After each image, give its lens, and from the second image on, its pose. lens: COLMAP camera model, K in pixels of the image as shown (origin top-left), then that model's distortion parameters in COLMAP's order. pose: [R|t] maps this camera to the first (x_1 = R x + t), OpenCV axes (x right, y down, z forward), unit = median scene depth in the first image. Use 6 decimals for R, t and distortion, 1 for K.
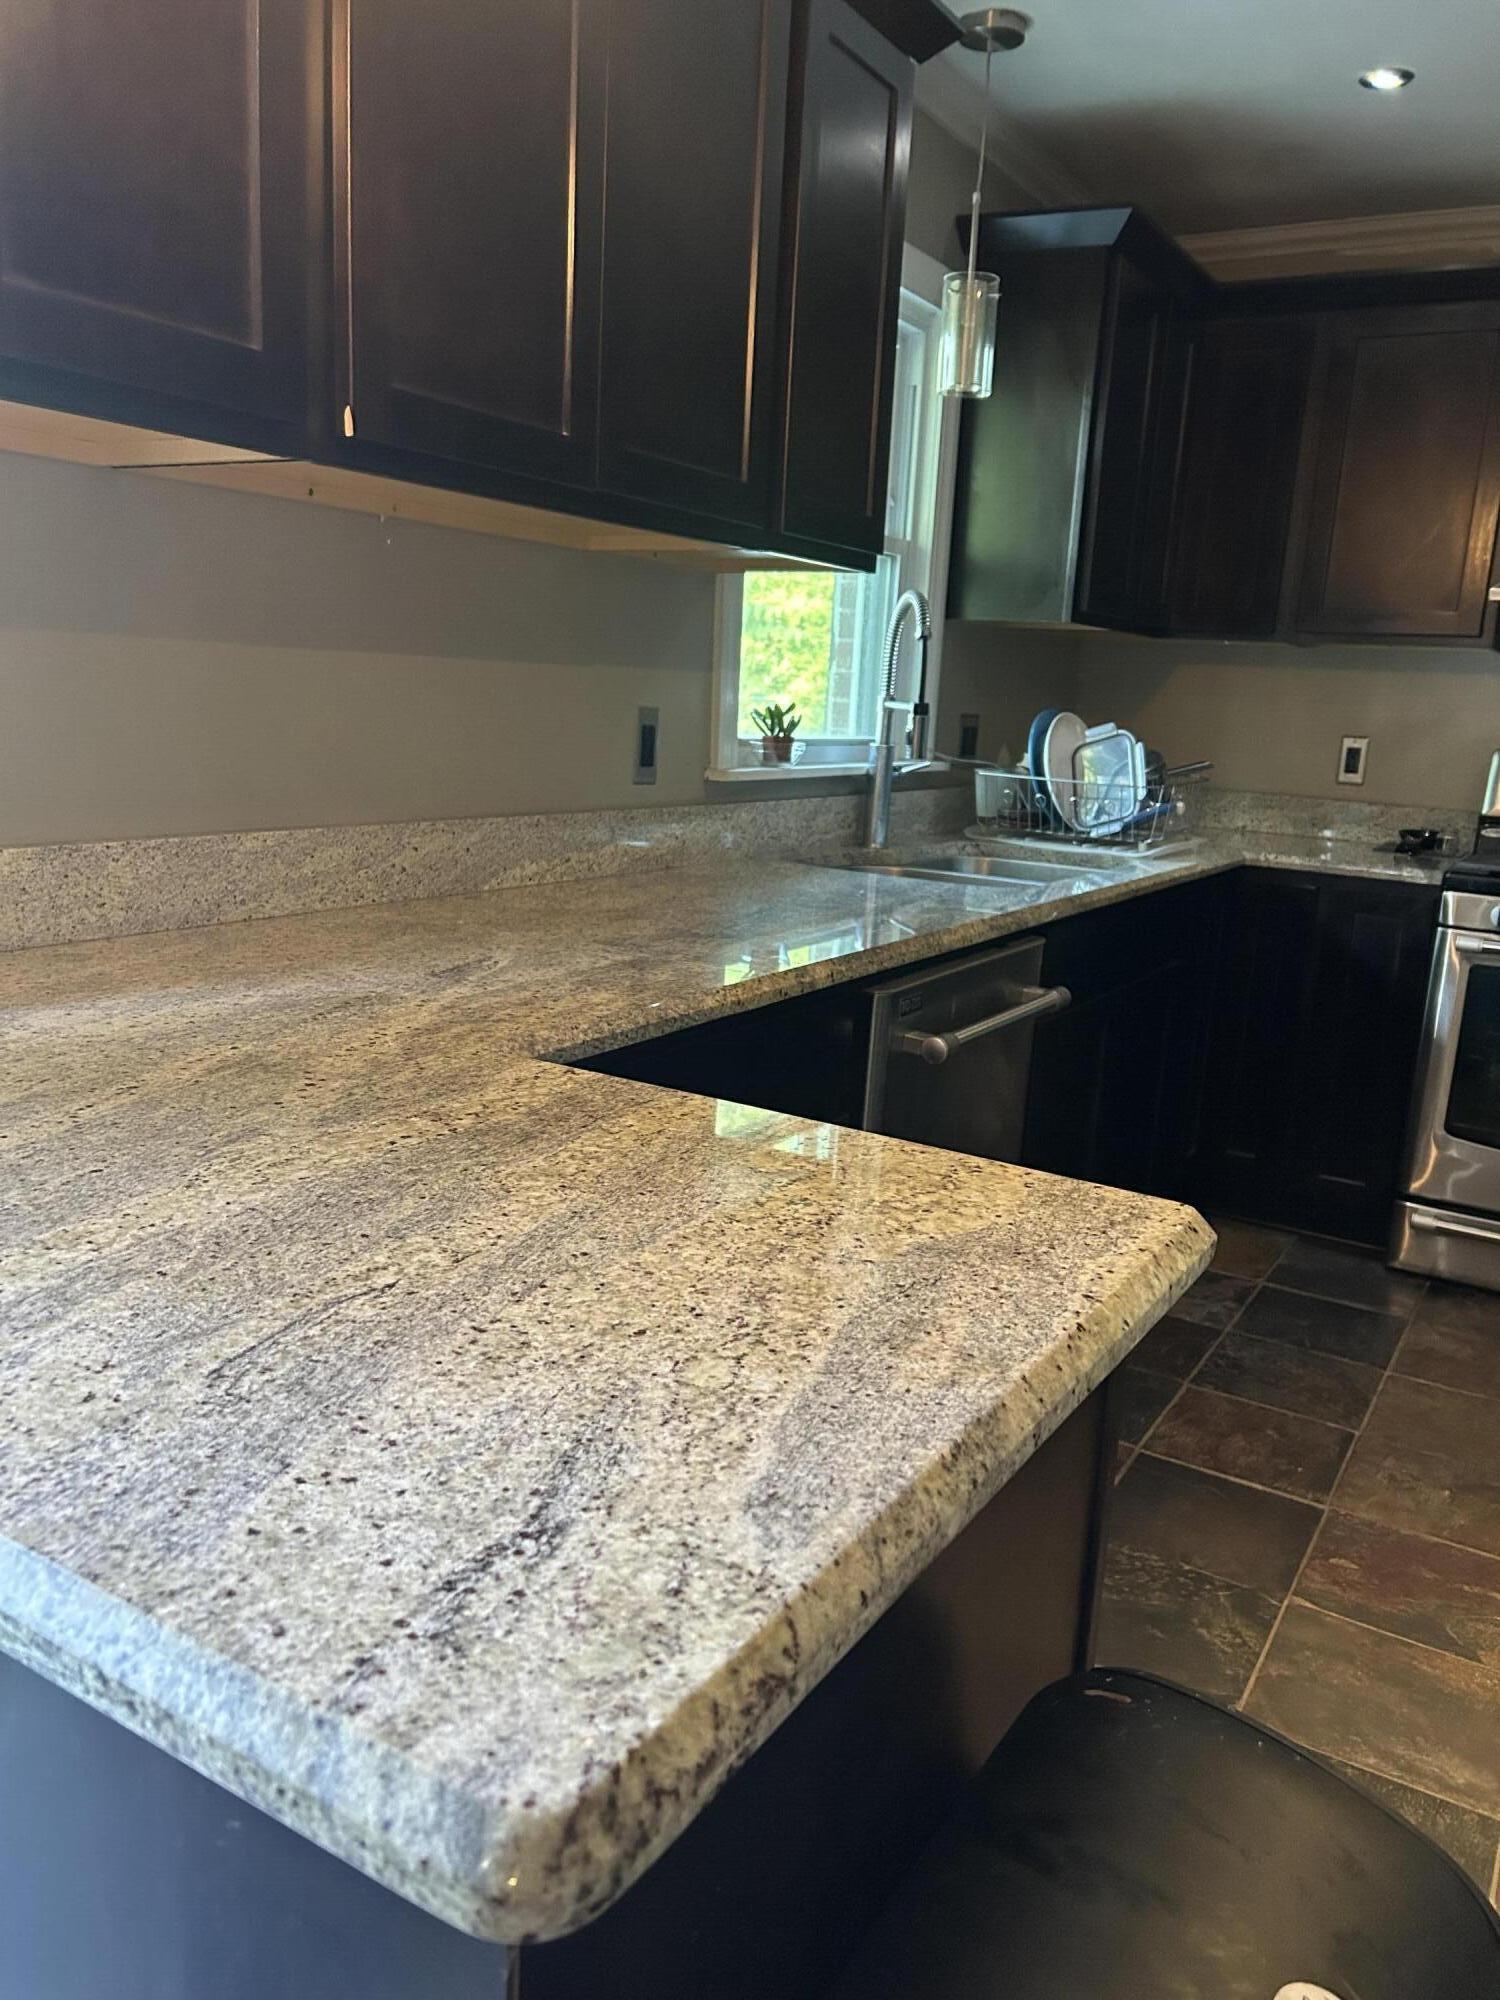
lens RADIAL K [[1513.8, 0, 750.1], [0, 1513.8, 1006.7], [0, 0, 1]] dist [0.009577, -0.002010]
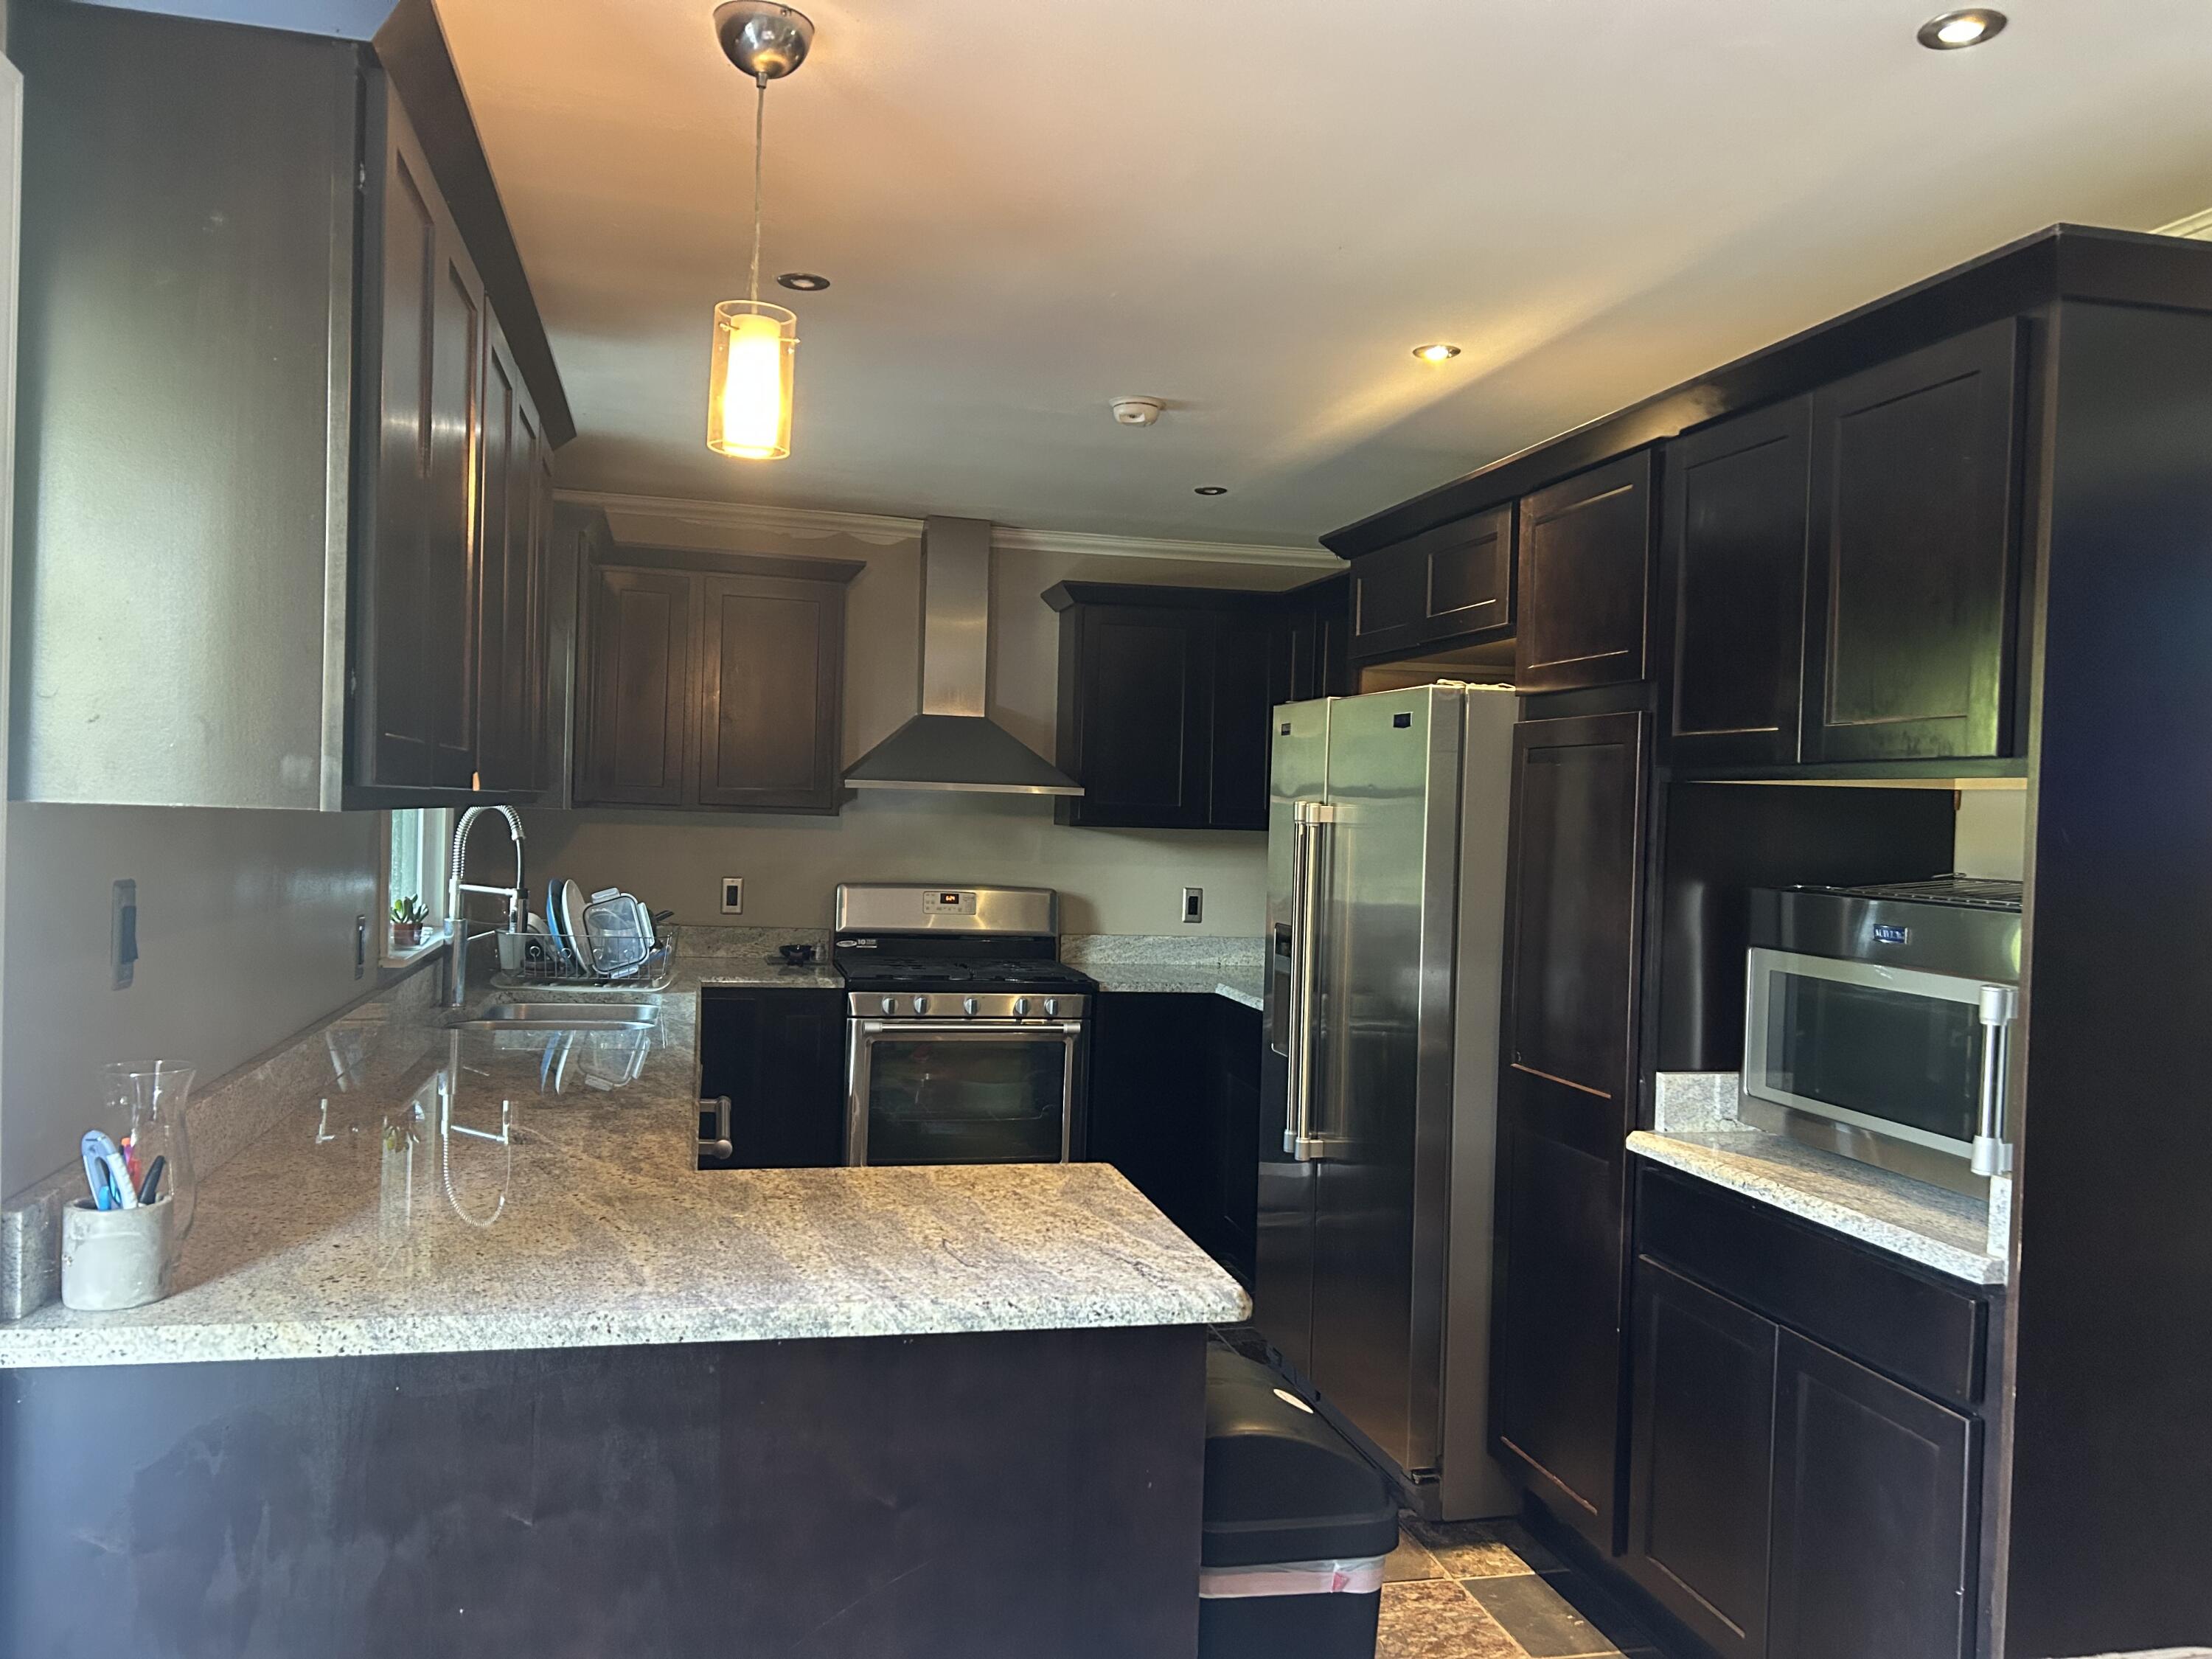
lens RADIAL K [[1674.3, 0, 1101.2], [0, 1674.3, 832.9], [0, 0, 1]] dist [0.009577, -0.002010]
pose [[0.710015, -0.037652, 0.703179, -0.499028], [0.147828, 0.984288, -0.096561, -0.040751], [-0.688495, 0.172509, 0.704426, -0.299358]]
